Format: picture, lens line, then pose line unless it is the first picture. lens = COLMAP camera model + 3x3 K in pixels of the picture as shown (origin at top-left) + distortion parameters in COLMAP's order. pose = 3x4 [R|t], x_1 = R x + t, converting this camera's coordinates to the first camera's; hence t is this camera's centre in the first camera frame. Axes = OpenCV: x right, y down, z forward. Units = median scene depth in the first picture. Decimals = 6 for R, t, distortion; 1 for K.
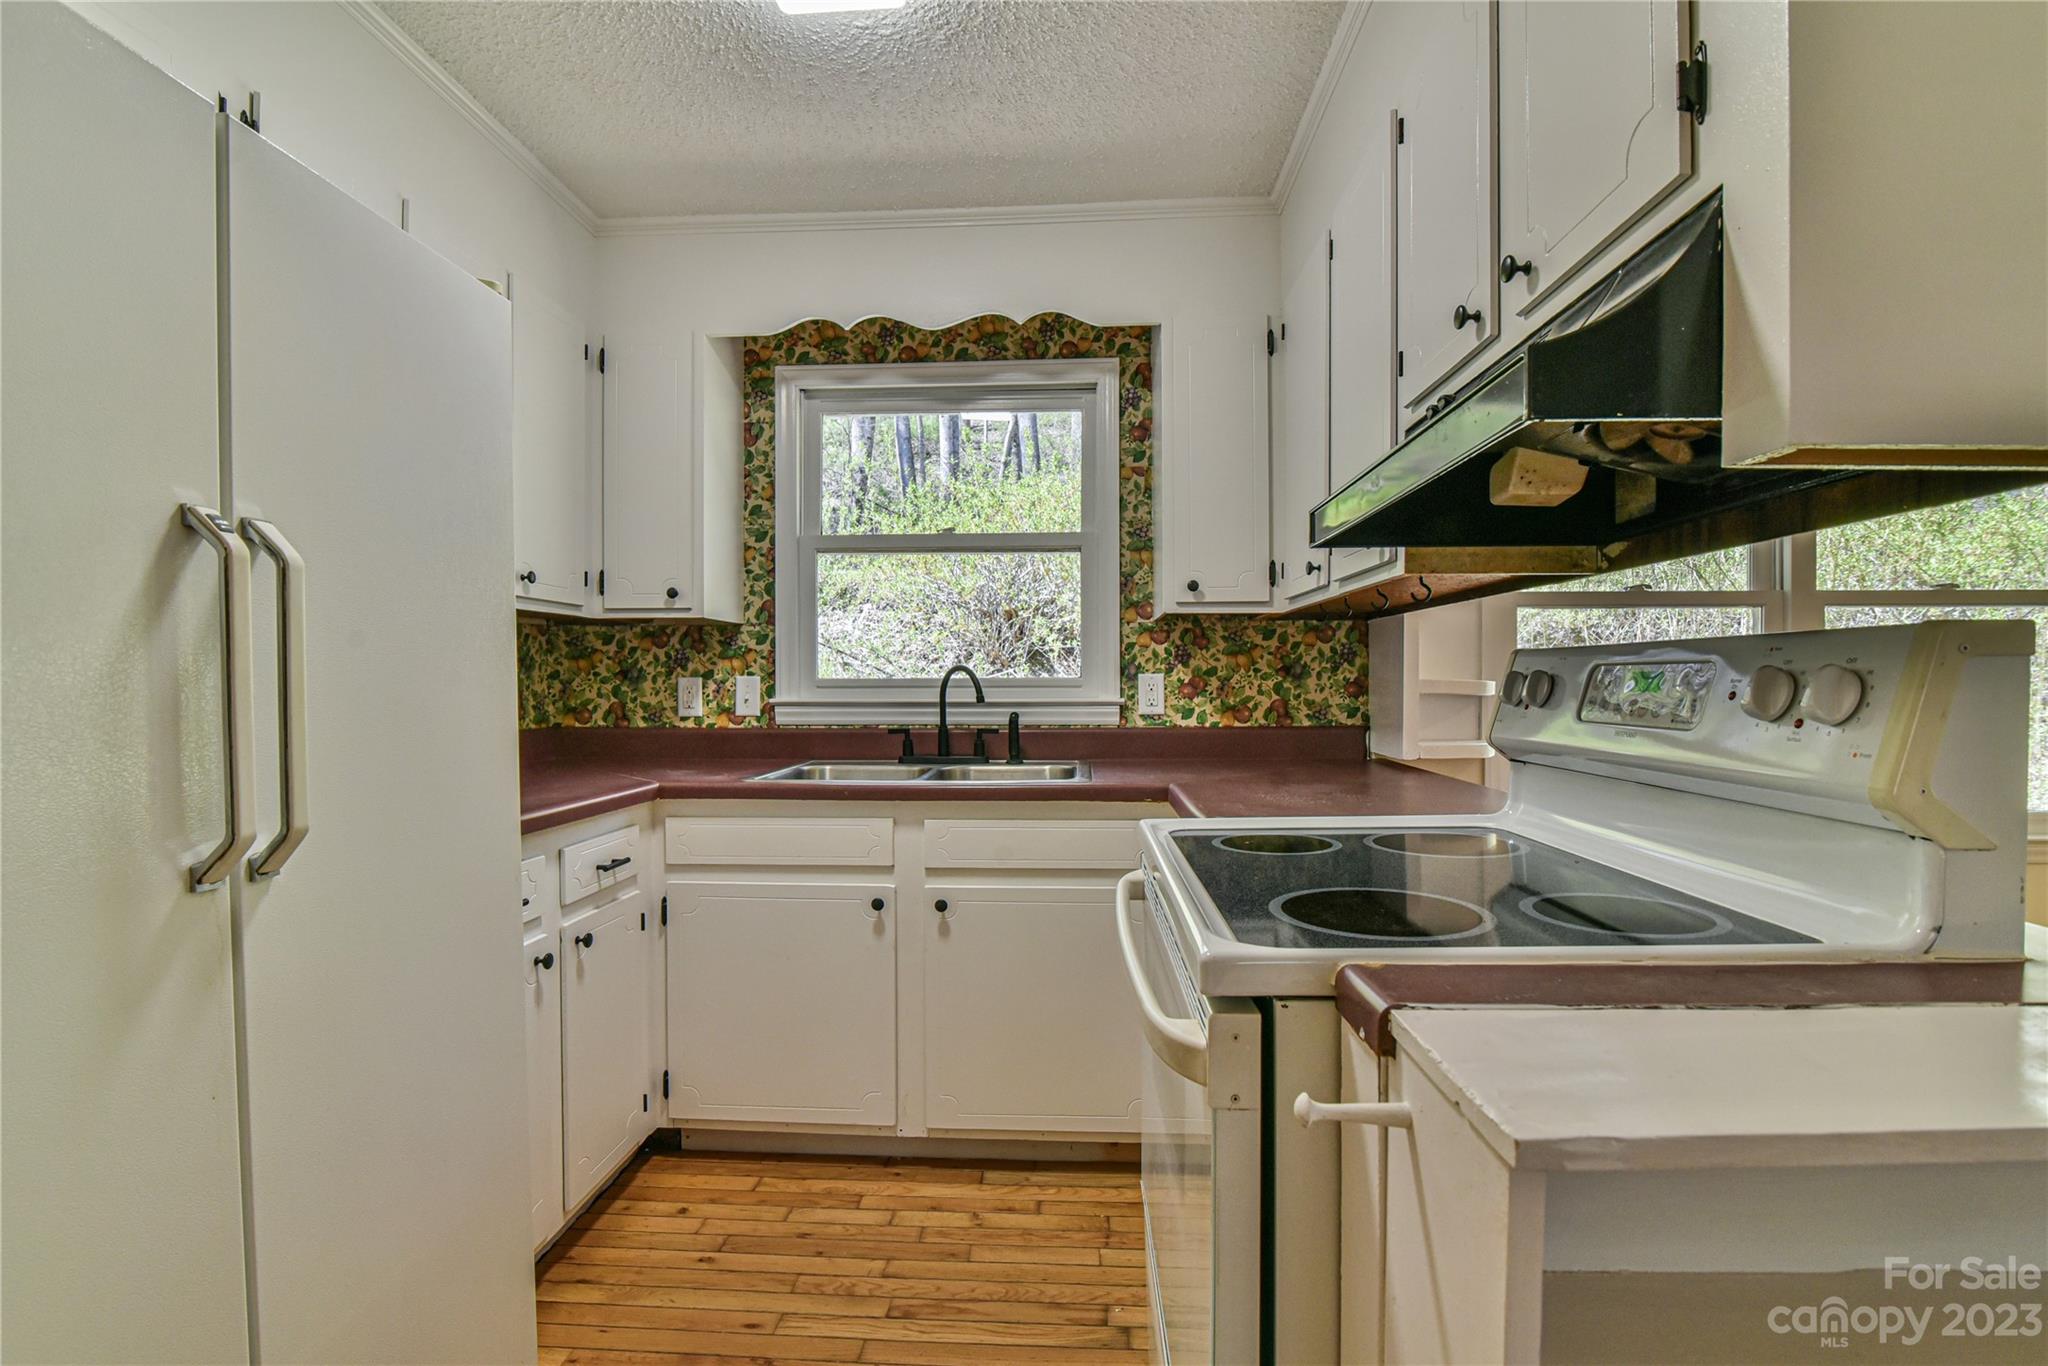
lens RADIAL K [[968.7, 0, 1018.5], [0, 968.7, 686.5], [0, 0, 1]] dist [-0.017434, -0.000260]
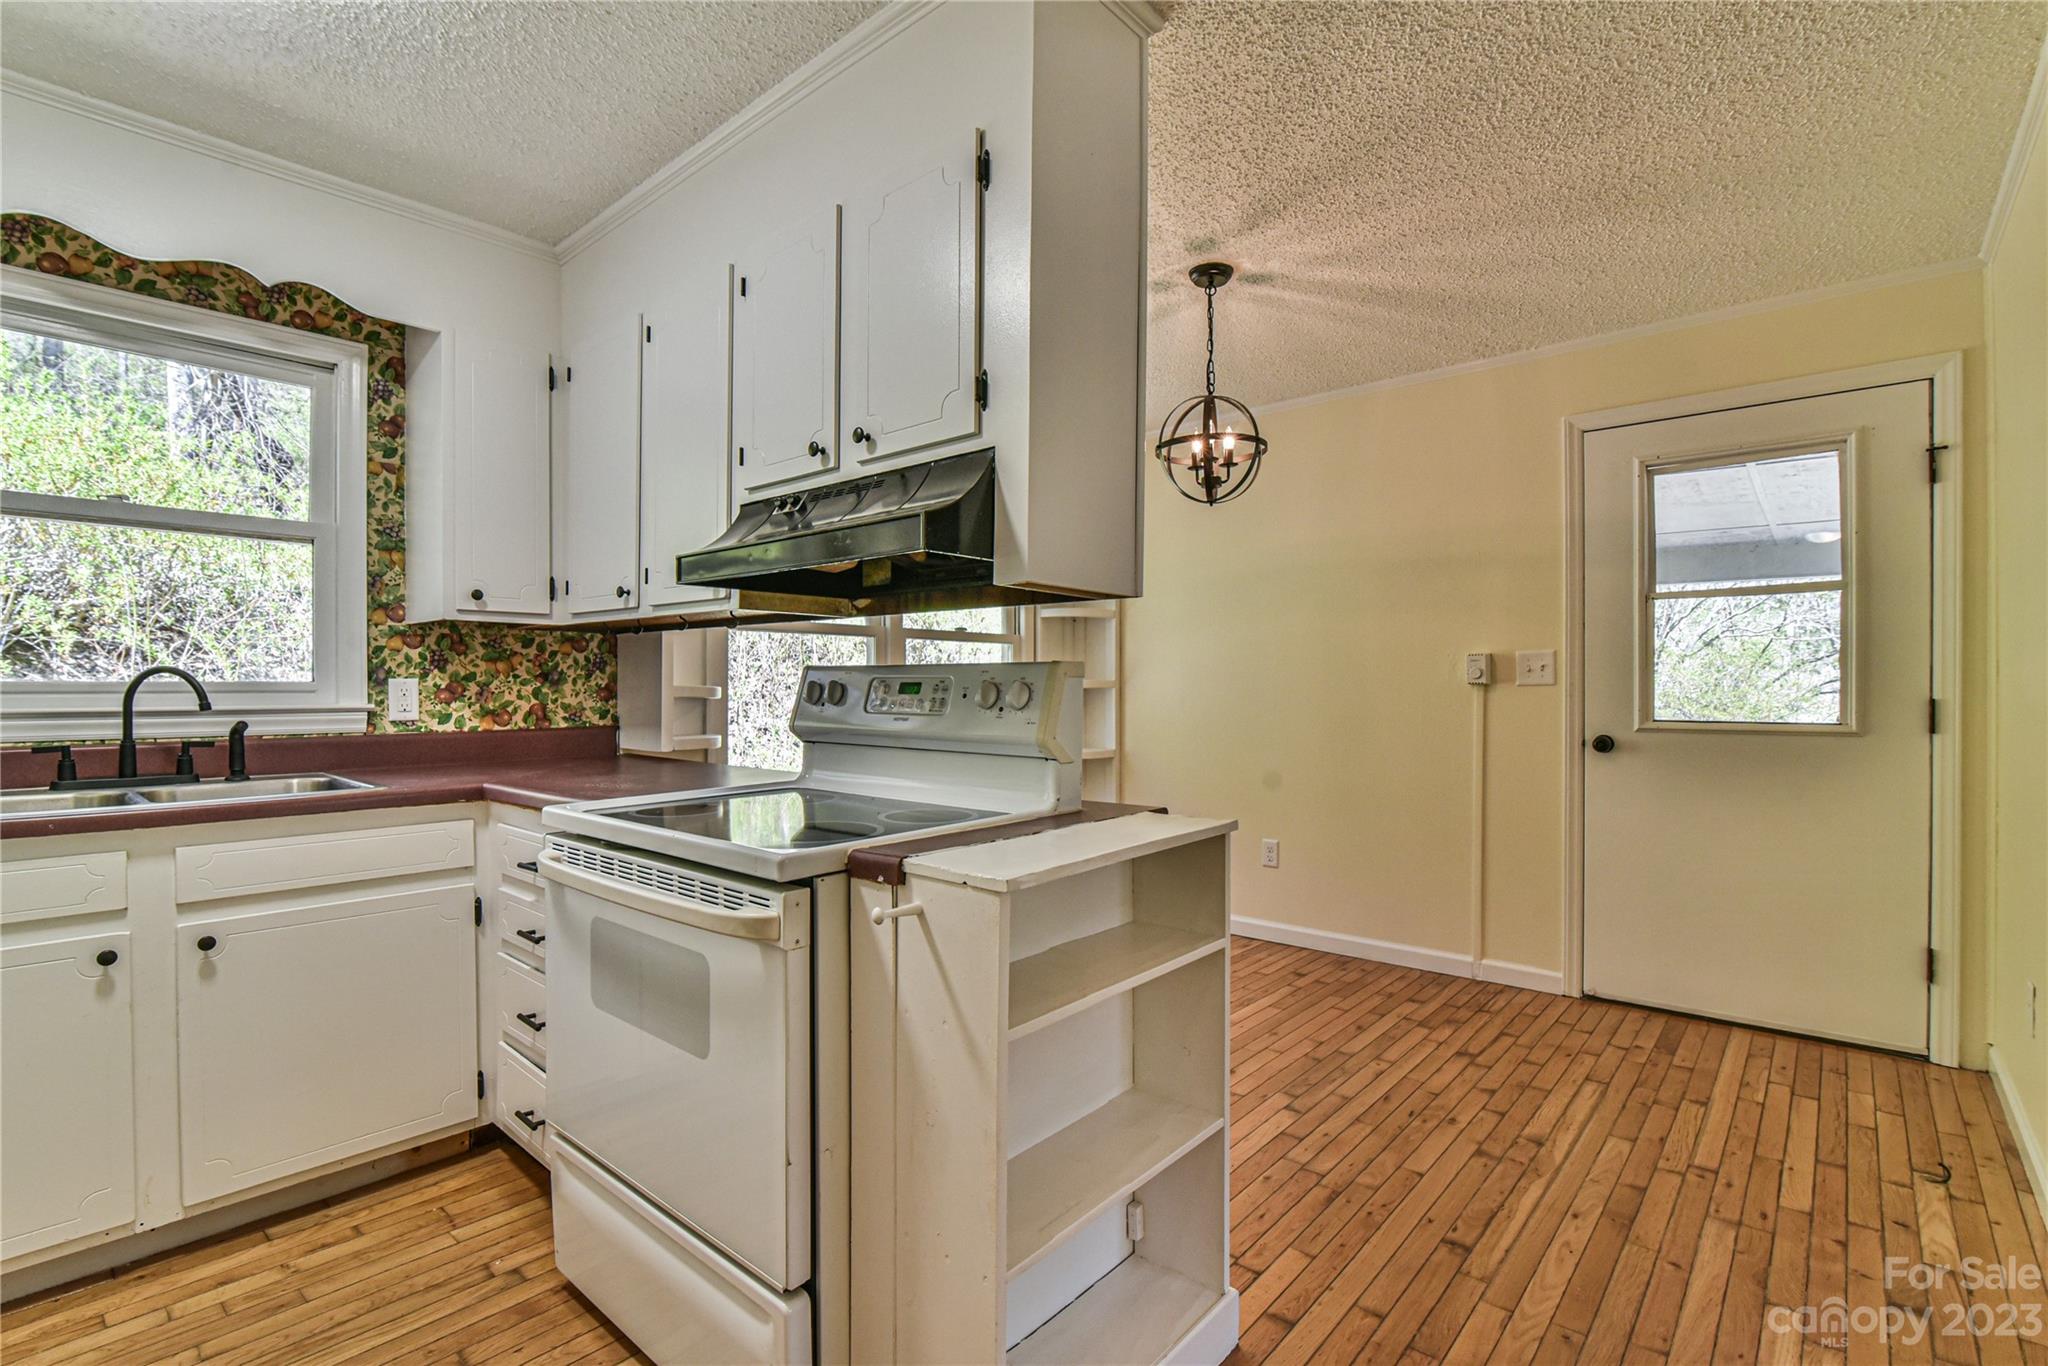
lens RADIAL K [[926.0, 0, 1068.3], [0, 926.0, 689.9], [0, 0, 1]] dist [-0.017845, 0.000440]
pose [[0.587251, 0.000542, 0.809405, -0.225532], [0.000936, 0.999999, -0.001349, 0.000045], [-0.809404, 0.001550, 0.587250, -0.085183]]
